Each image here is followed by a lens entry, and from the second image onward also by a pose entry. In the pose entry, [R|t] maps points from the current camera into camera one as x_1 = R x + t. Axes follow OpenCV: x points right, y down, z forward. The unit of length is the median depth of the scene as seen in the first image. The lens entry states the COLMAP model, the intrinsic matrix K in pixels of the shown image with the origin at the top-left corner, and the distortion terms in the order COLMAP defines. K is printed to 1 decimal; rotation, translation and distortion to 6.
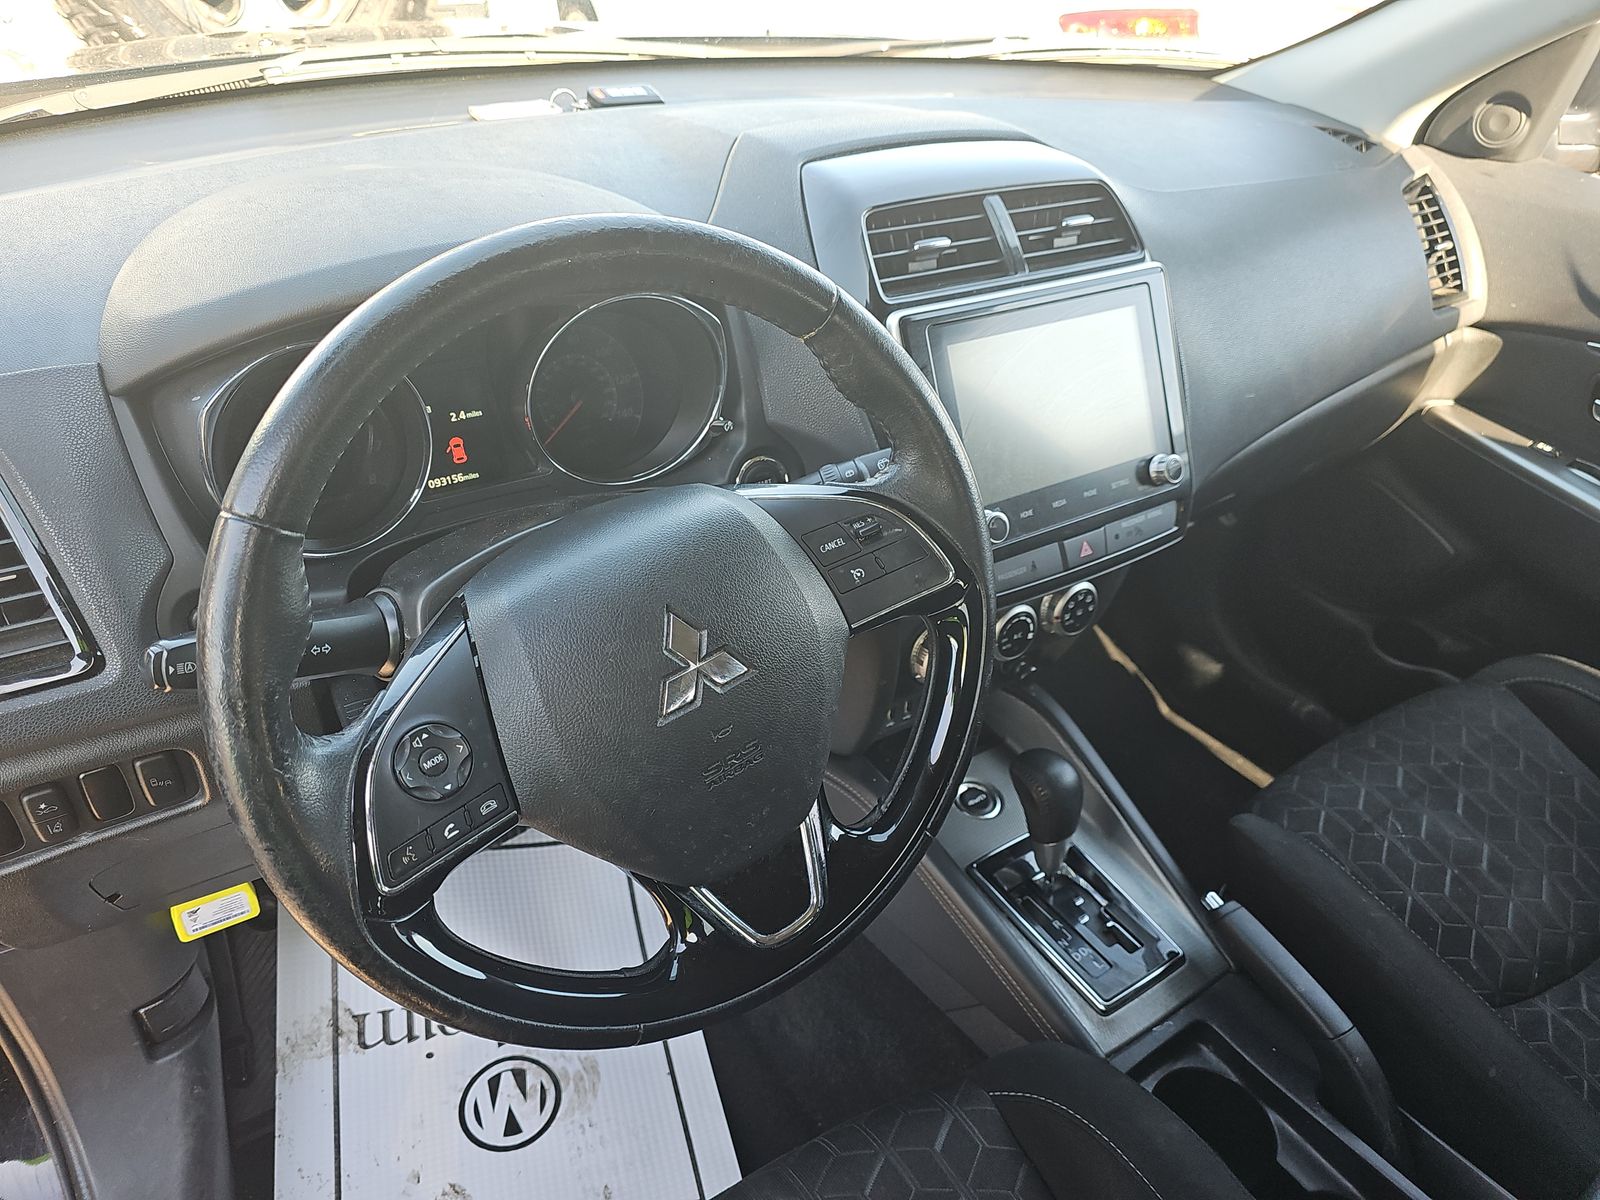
lens RADIAL K [[1065.1, 0, 800.0], [0, 1065.1, 600.0], [0, 0, 1]] dist [0.036999, -0.053514]
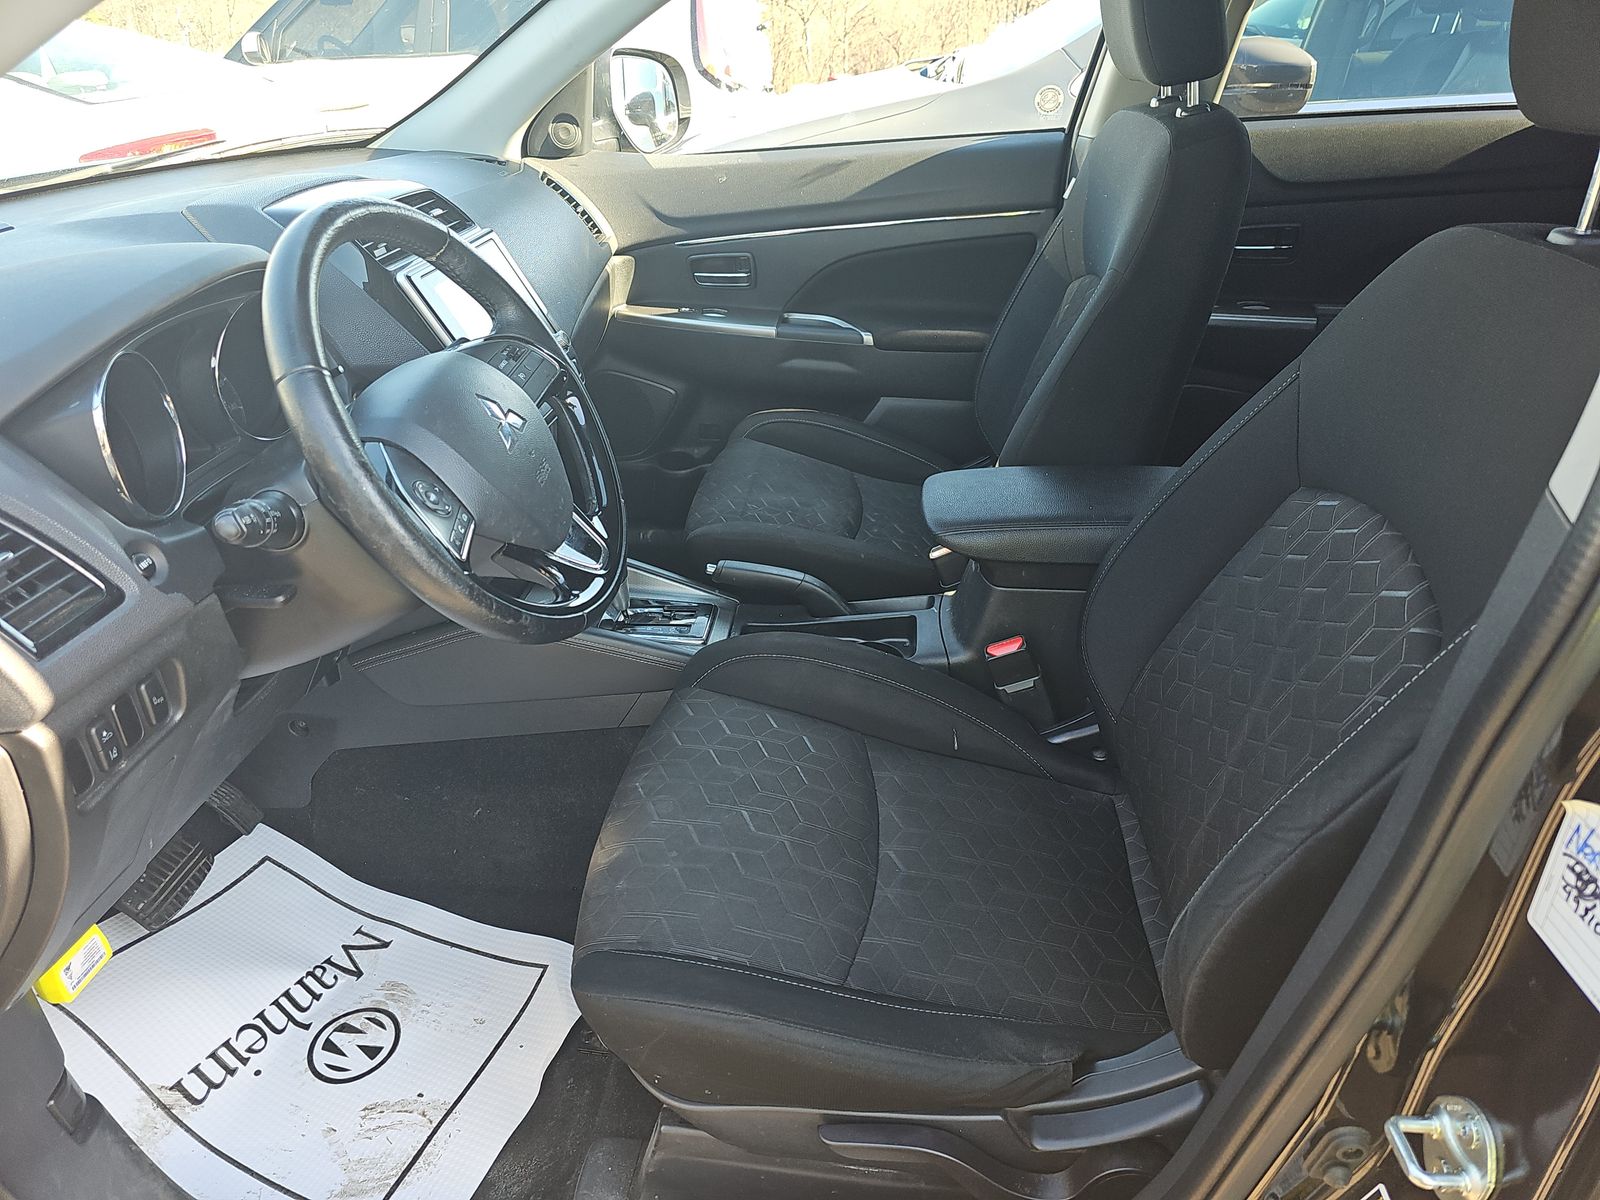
lens RADIAL K [[1065.1, 0, 800.0], [0, 1065.1, 600.0], [0, 0, 1]] dist [0.036999, -0.053514]
pose [[0.626371, -0.435517, 0.646517, -0.692613], [0.494171, 0.863270, 0.102757, 0.245442], [-0.602871, 0.255126, 0.755948, -0.364558]]
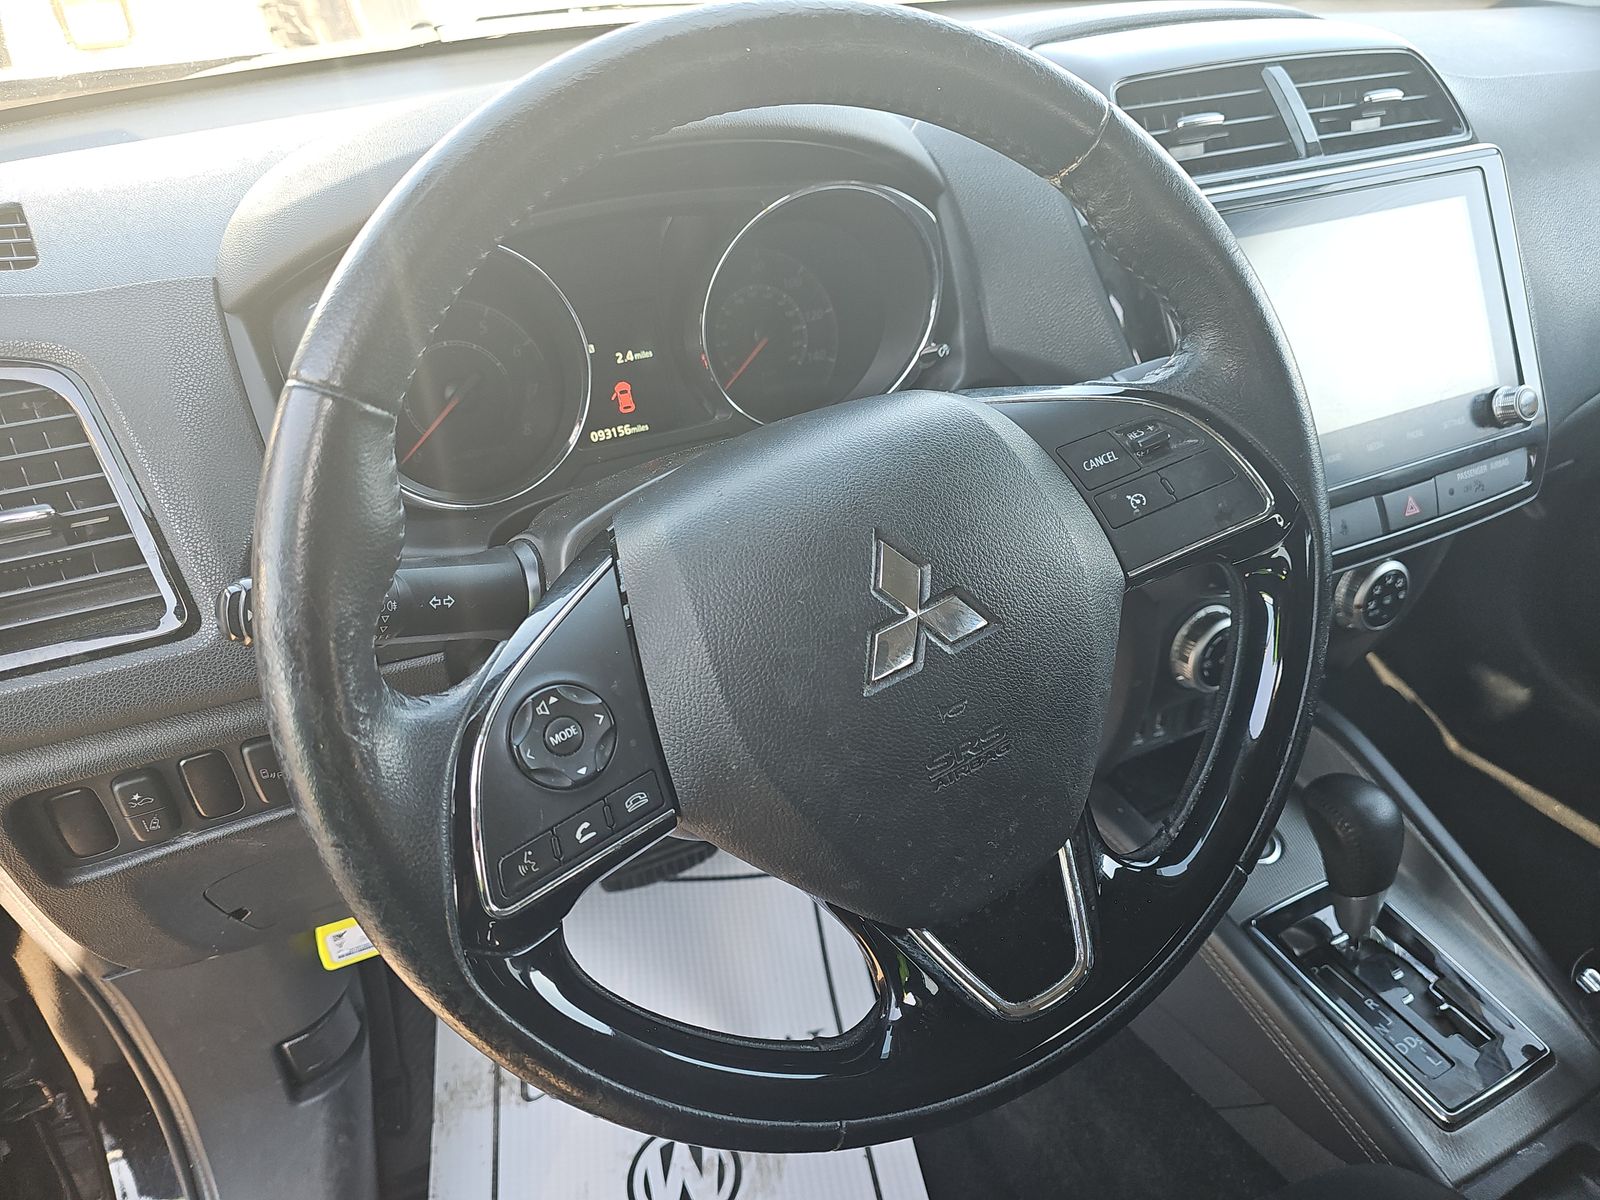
lens RADIAL K [[1068.1, 0, 810.7], [0, 1068.1, 578.5], [0, 0, 1]] dist [0.037616, -0.058224]
pose [[0.986762, -0.008141, -0.161973, -0.033839], [-0.001891, 0.998094, -0.061690, 0.053454], [0.162167, 0.061180, 0.984865, 0.180077]]
